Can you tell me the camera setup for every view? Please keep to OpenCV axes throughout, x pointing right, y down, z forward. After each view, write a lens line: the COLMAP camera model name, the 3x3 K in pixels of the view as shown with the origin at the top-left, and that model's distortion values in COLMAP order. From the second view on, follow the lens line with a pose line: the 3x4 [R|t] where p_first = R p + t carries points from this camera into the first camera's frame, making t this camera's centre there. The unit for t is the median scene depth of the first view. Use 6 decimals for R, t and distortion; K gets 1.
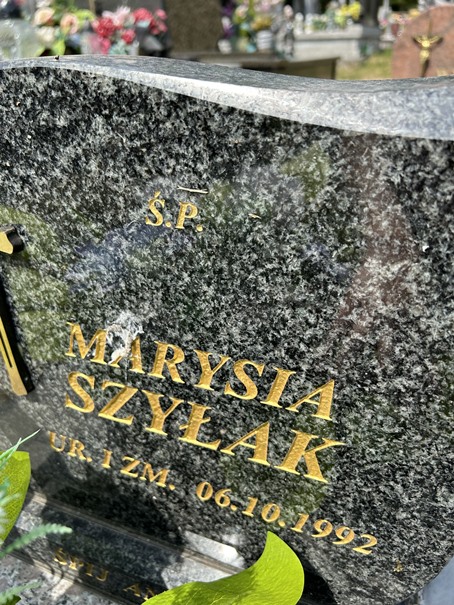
lens RADIAL K [[451.5, 0, 226.6], [0, 451.5, 302.4], [0, 0, 1]] dist [0.031476, -0.025856]
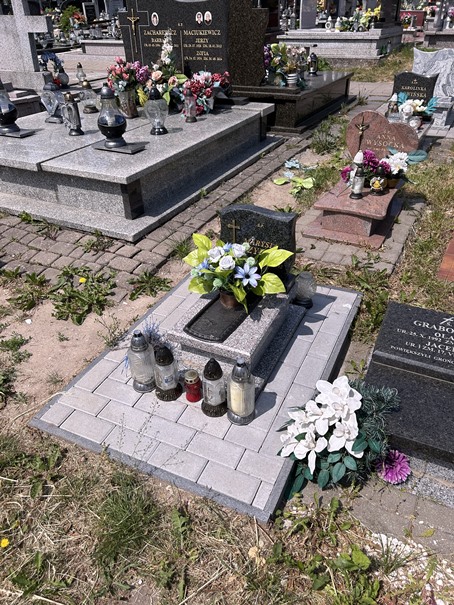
lens RADIAL K [[451.5, 0, 228.0], [0, 451.5, 302.5], [0, 0, 1]] dist [0.031476, -0.025856]
pose [[0.997485, 0.038399, -0.059575, -0.011720], [-0.033486, 0.996121, 0.081380, 0.051803], [0.062469, -0.079180, 0.994901, -0.702861]]
